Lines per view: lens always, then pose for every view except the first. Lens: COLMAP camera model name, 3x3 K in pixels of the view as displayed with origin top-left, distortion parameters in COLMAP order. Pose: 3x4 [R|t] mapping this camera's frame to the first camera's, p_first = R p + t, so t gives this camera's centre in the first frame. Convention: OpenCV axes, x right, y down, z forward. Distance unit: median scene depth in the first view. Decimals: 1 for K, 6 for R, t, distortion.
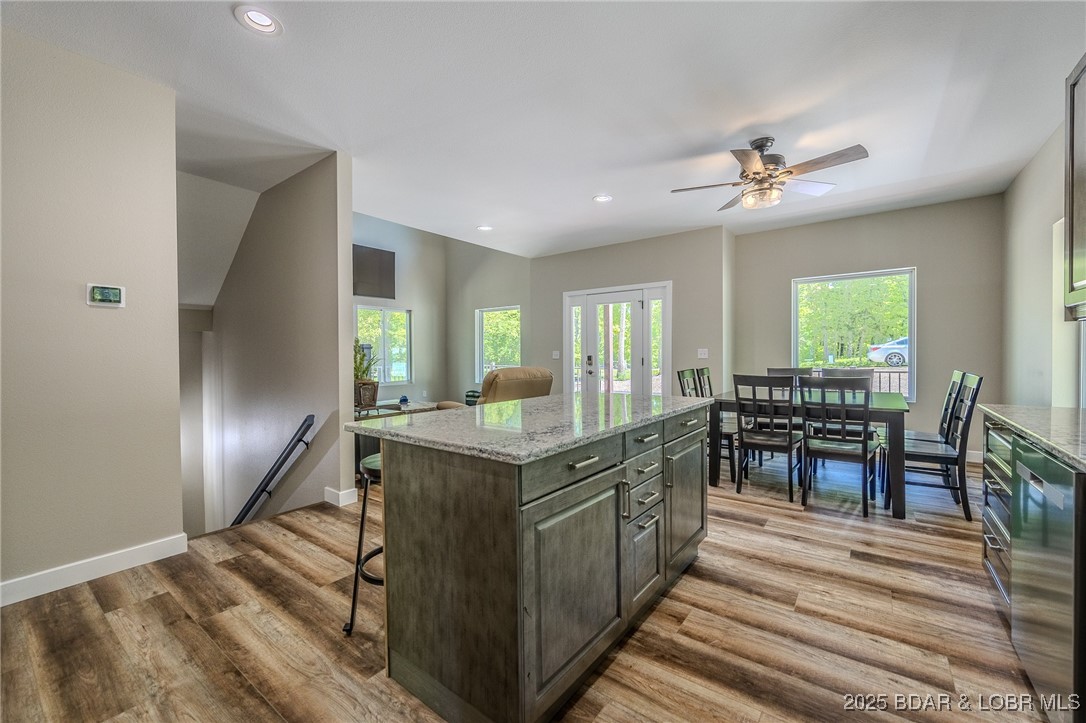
lens RADIAL K [[434.4, 0, 545.4], [0, 434.4, 362.8], [0, 0, 1]] dist [-0.001381, 0.000061]
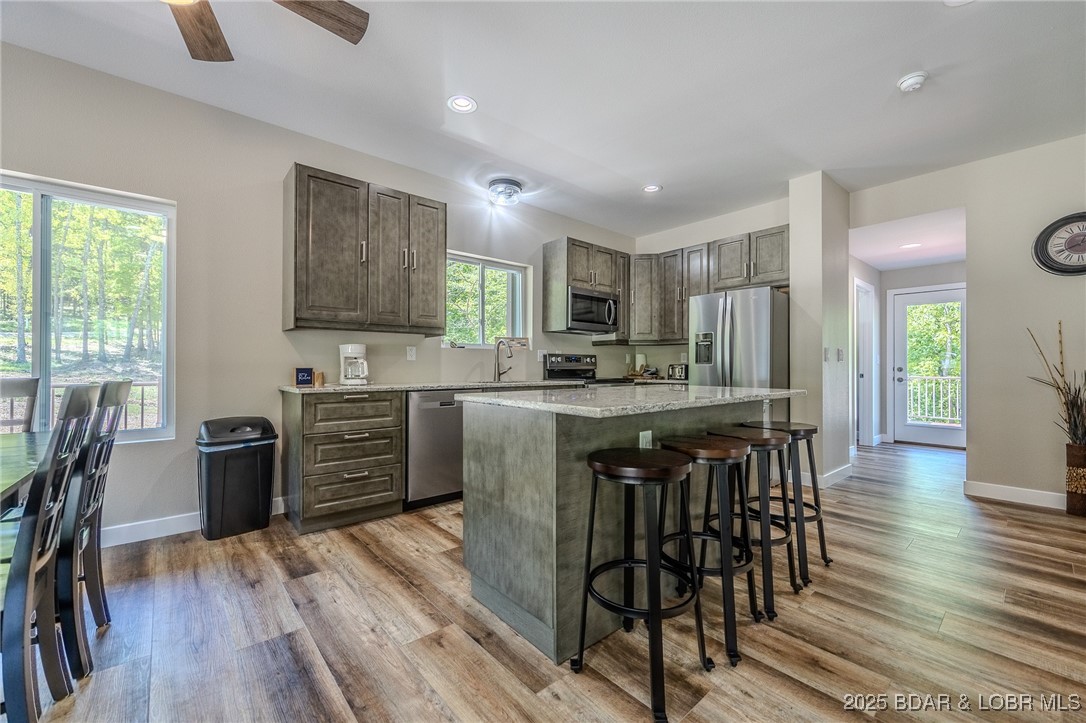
lens RADIAL K [[434.4, 0, 545.4], [0, 434.4, 362.8], [0, 0, 1]] dist [-0.001381, 0.000061]
pose [[-0.976914, 0.009173, 0.213436, 0.052898], [0.012242, 0.999840, 0.013059, 0.013269], [-0.213282, 0.015370, -0.976870, 1.788340]]
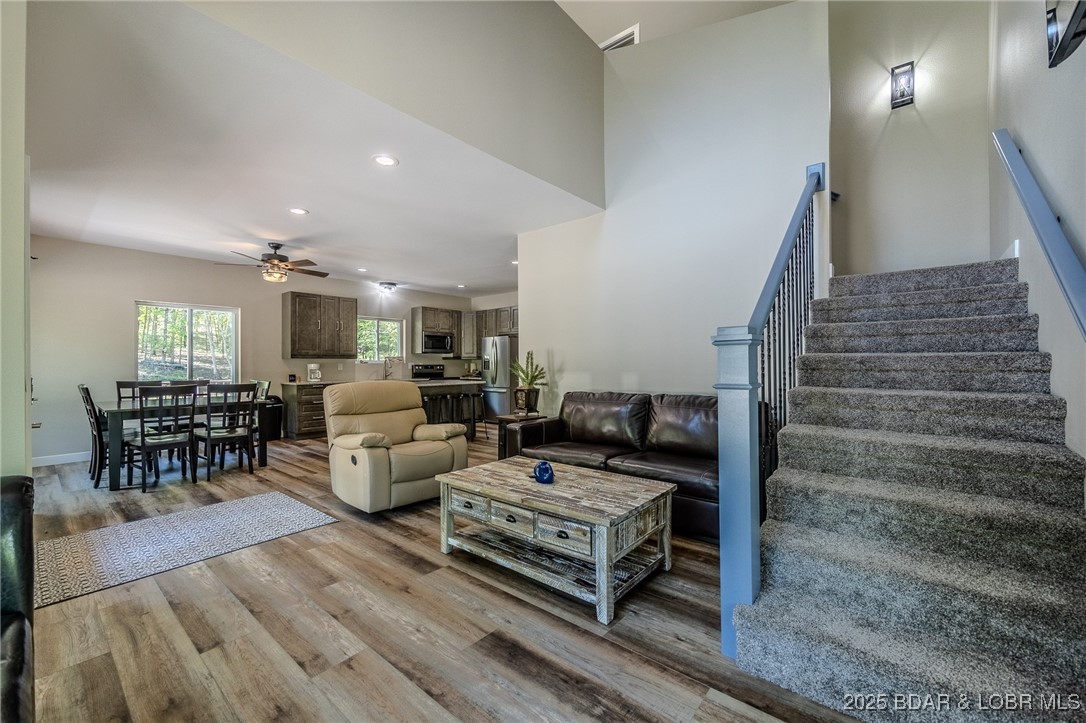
lens RADIAL K [[434.4, 0, 545.4], [0, 434.4, 362.8], [0, 0, 1]] dist [-0.001381, 0.000061]
pose [[-0.998185, 0.014743, 0.058394, -0.887014], [0.016008, 0.999646, 0.021251, -0.079190], [-0.058060, 0.022147, -0.998067, 3.556575]]
